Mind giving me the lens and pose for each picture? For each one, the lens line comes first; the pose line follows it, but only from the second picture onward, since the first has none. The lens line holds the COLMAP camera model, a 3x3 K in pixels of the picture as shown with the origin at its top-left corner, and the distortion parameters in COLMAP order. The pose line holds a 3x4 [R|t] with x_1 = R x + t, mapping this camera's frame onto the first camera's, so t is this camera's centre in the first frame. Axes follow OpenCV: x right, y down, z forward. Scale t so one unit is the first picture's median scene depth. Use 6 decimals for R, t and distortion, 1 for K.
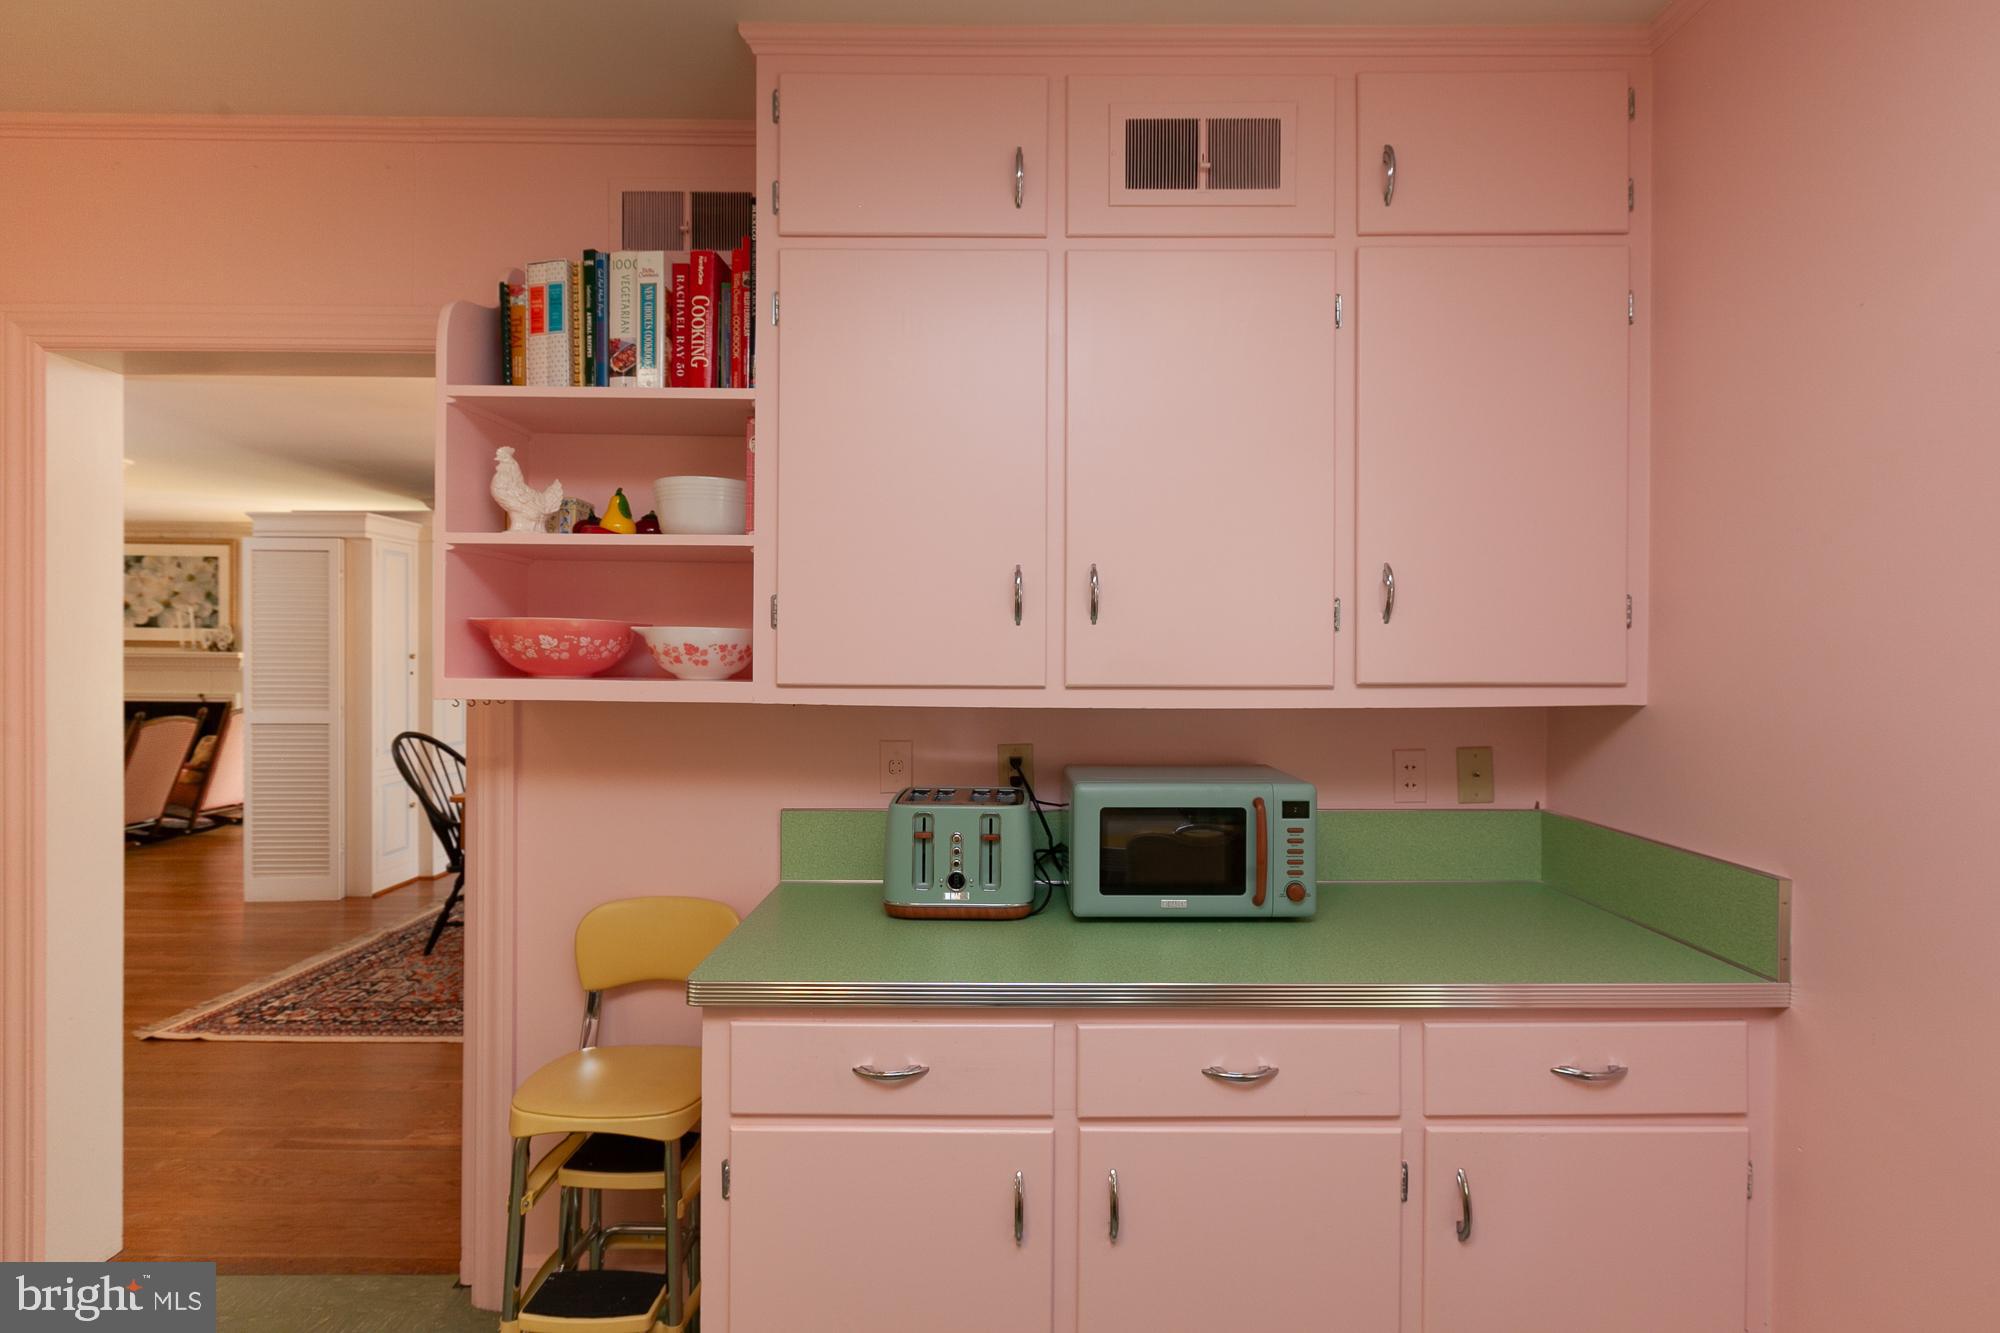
lens RADIAL K [[908.2, 0, 1026.5], [0, 908.2, 657.0], [0, 0, 1]] dist [0.005301, -0.000066]
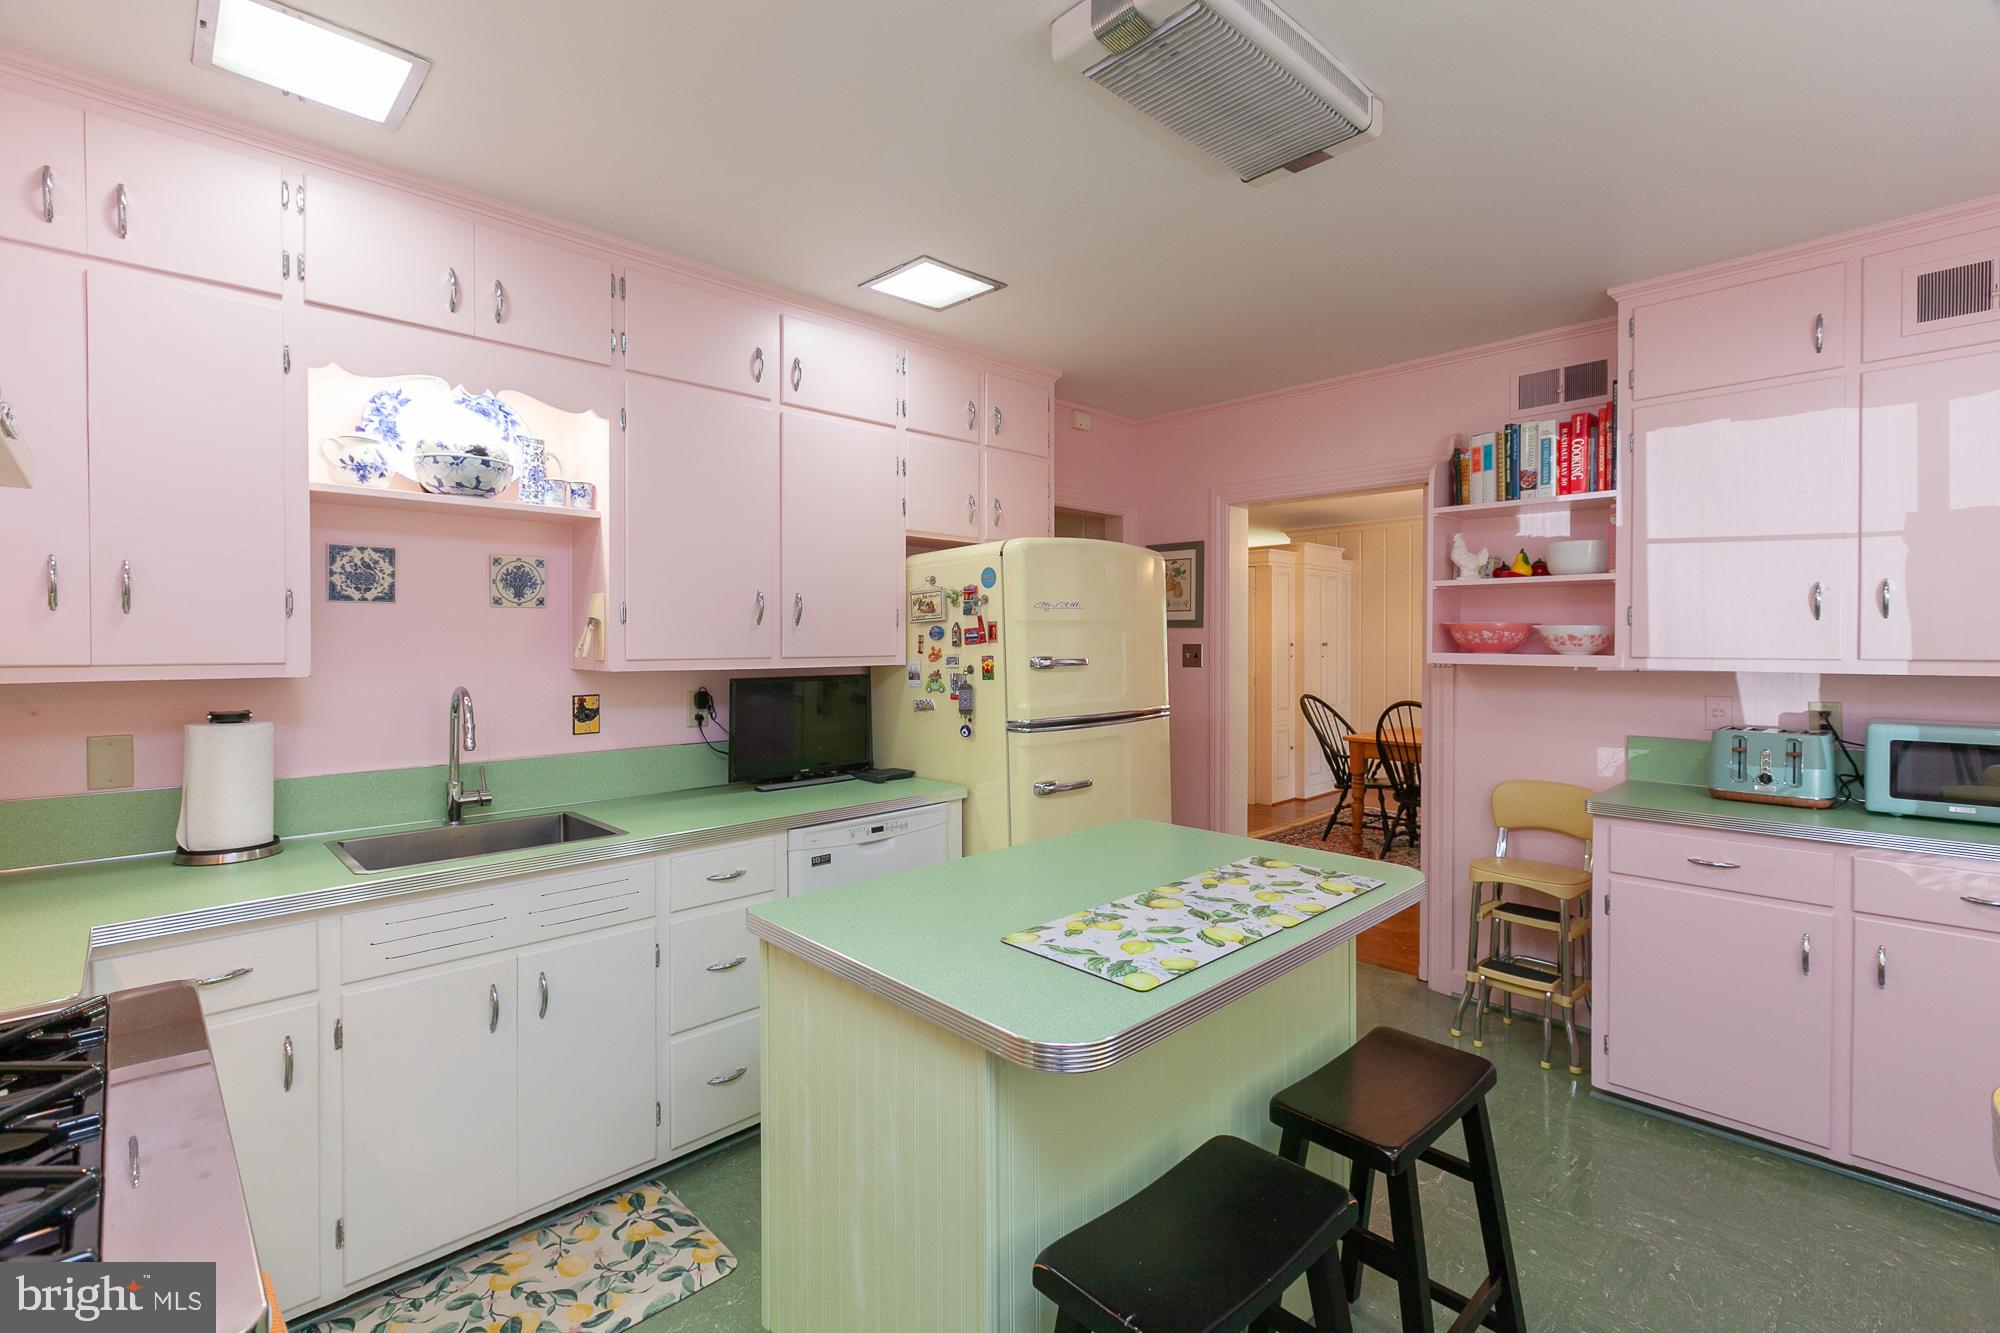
lens RADIAL K [[908.2, 0, 987.6], [0, 908.2, 654.6], [0, 0, 1]] dist [0.005301, -0.000066]
pose [[0.682570, 0.002906, -0.730814, 0.158697], [0.004497, 0.999956, 0.008176, 0.004715], [0.730806, -0.008867, 0.682527, -1.082593]]
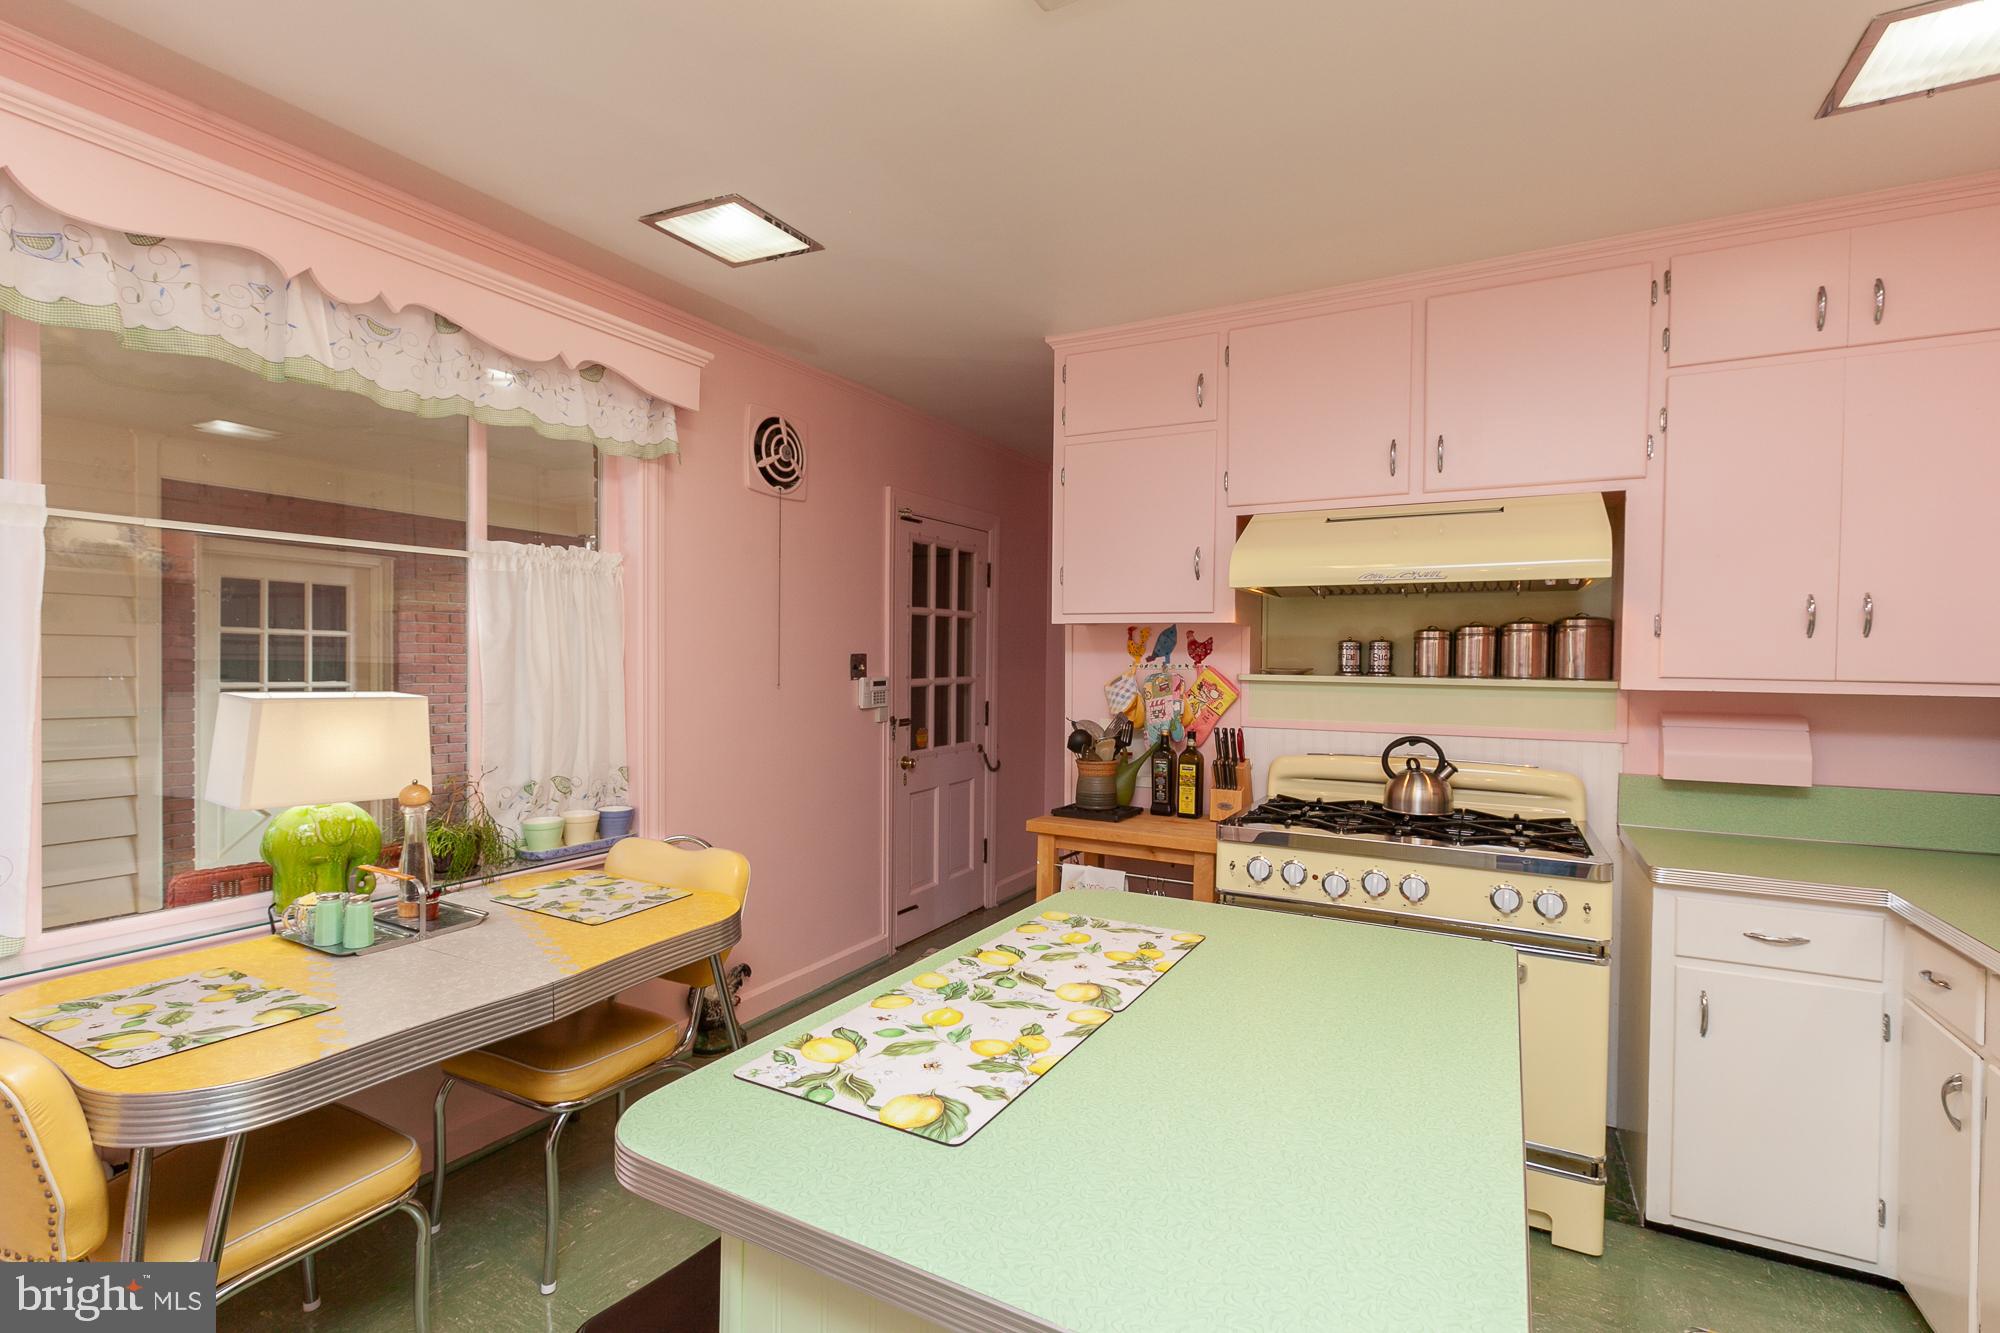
lens RADIAL K [[908.2, 0, 983.0], [0, 908.2, 668.0], [0, 0, 1]] dist [0.005301, -0.000066]
pose [[-0.857548, -0.024257, 0.513832, -0.731472], [-0.017023, 0.999679, 0.018783, 0.003674], [-0.514123, 0.007360, -0.857685, 0.394942]]
